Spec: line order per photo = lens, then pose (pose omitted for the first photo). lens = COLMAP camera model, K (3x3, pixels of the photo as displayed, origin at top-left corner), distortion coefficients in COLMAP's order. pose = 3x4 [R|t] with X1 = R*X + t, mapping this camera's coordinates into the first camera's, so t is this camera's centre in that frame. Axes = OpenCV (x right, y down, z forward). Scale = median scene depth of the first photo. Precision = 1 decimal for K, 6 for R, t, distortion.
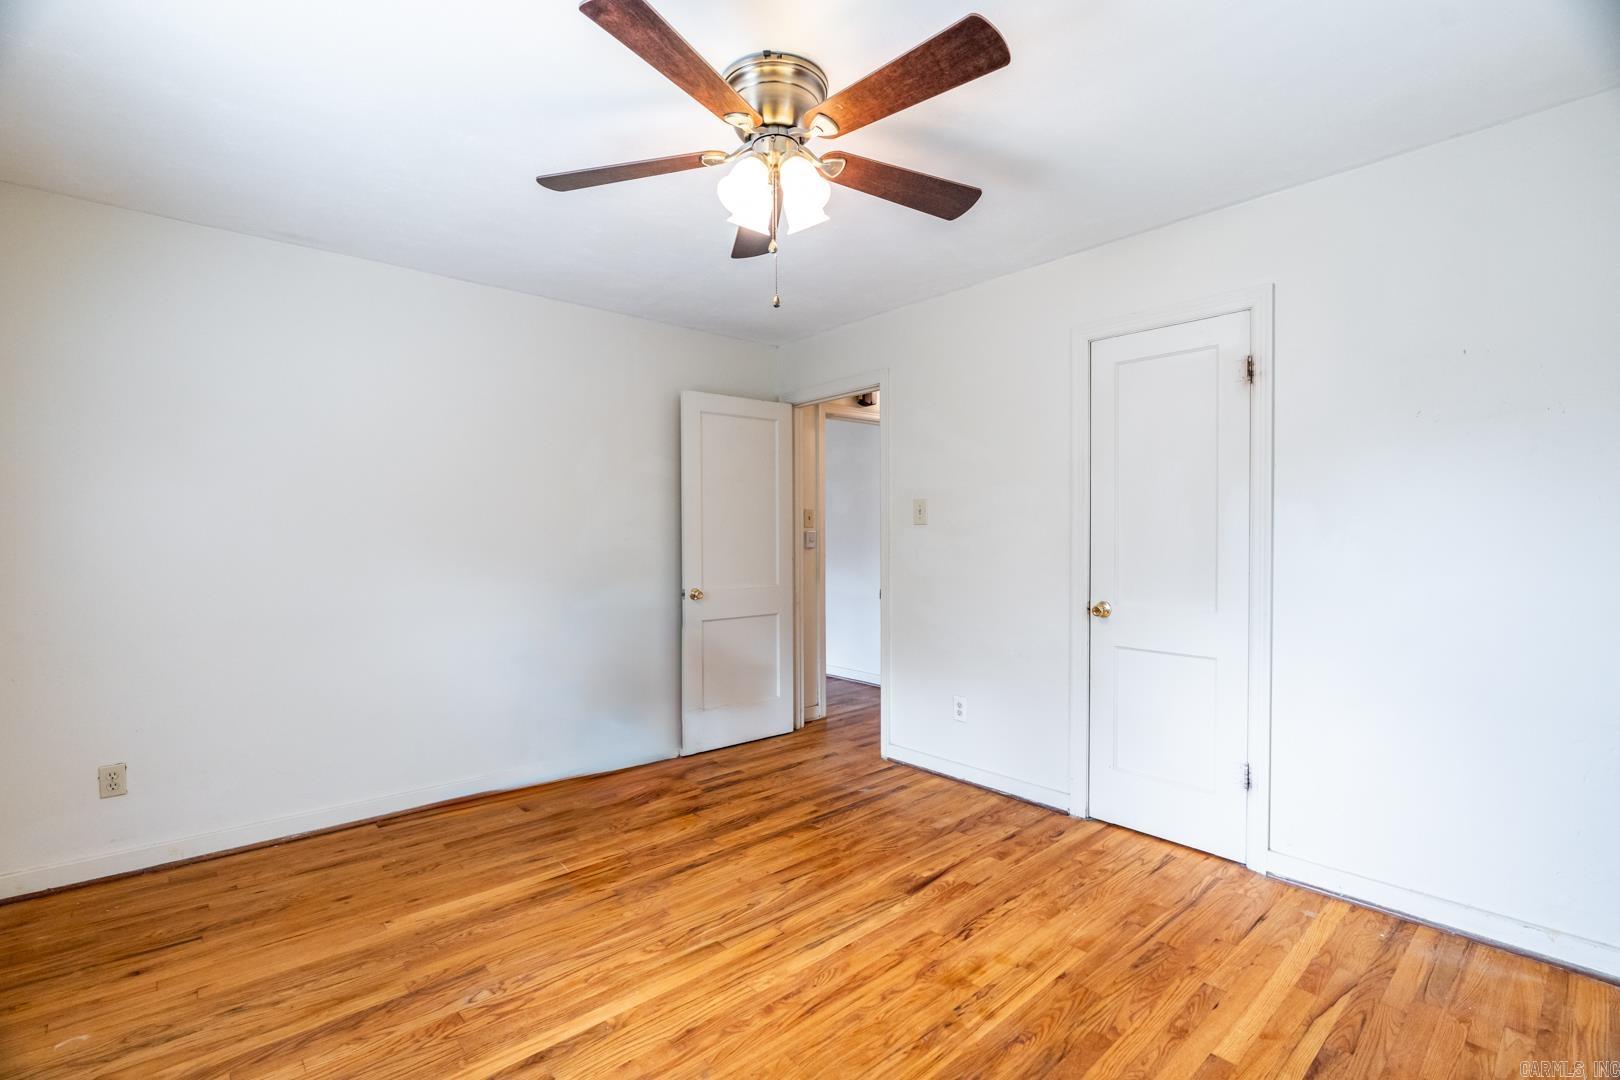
lens RADIAL K [[736.9, 0, 812.2], [0, 736.9, 539.2], [0, 0, 1]] dist [0.001895, -0.000102]
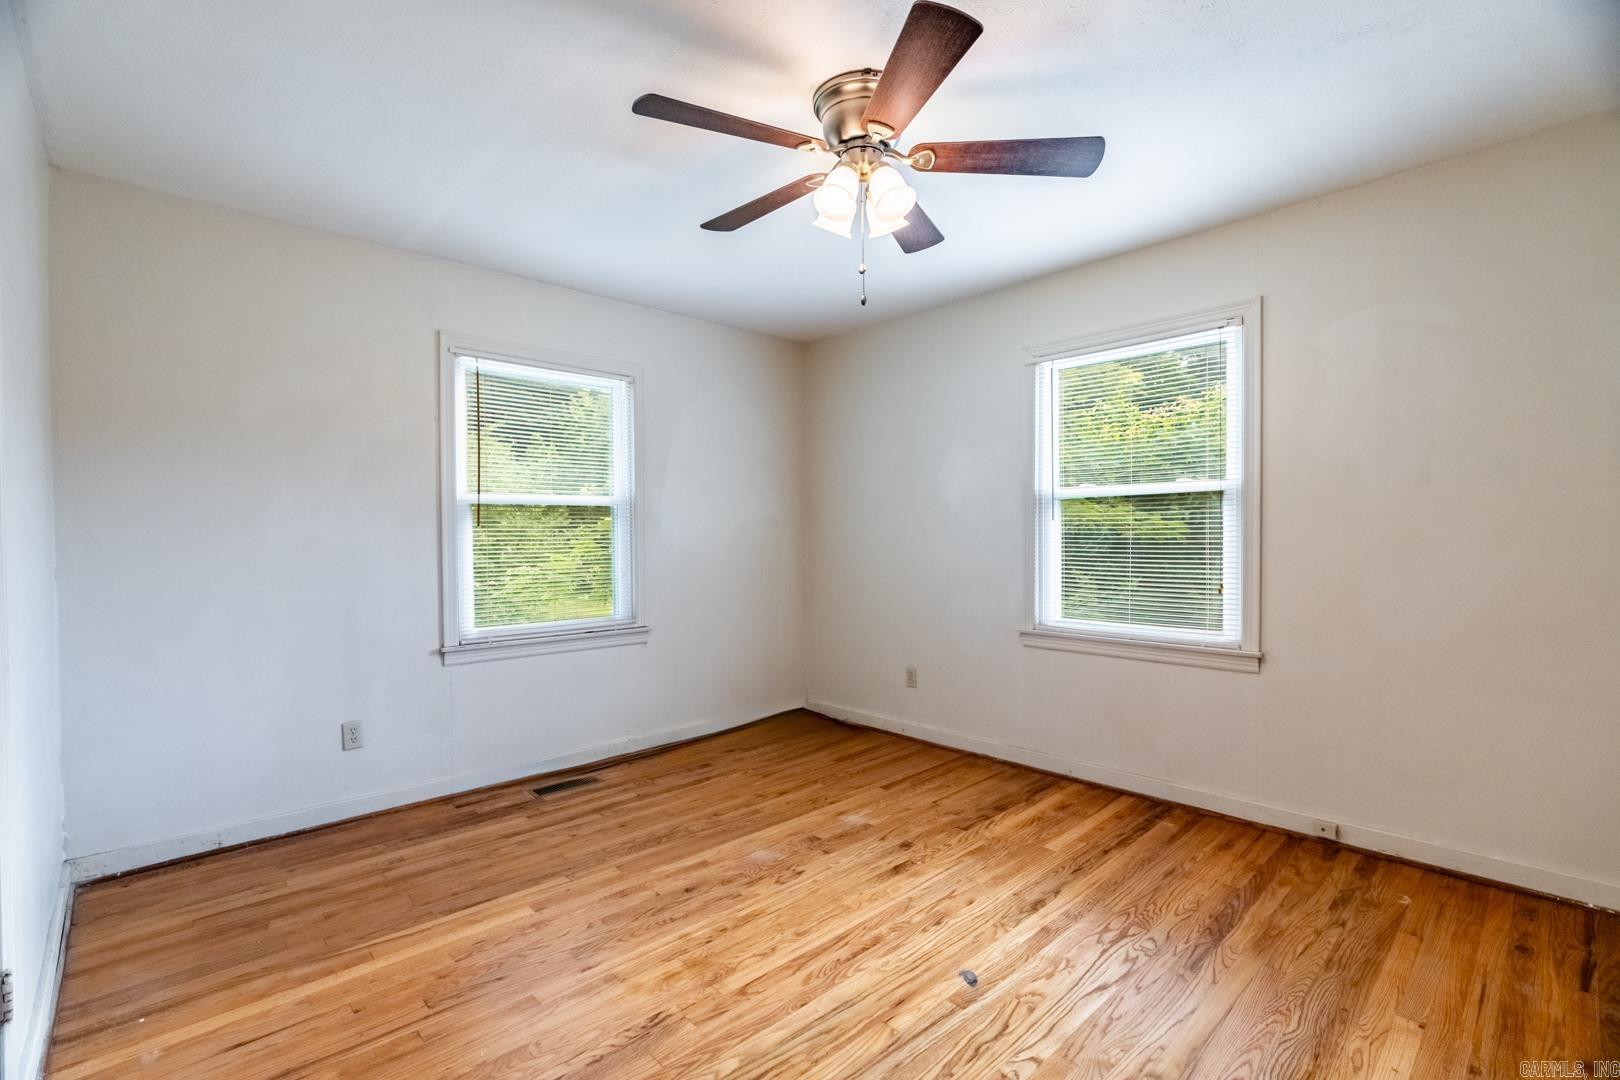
lens RADIAL K [[736.9, 0, 811.4], [0, 736.9, 542.3], [0, 0, 1]] dist [0.001895, -0.000102]
pose [[-0.999576, 0.013292, -0.025908, 0.057941], [0.012638, 0.999602, 0.025231, 0.003571], [0.026233, 0.024893, -0.999346, 1.941501]]
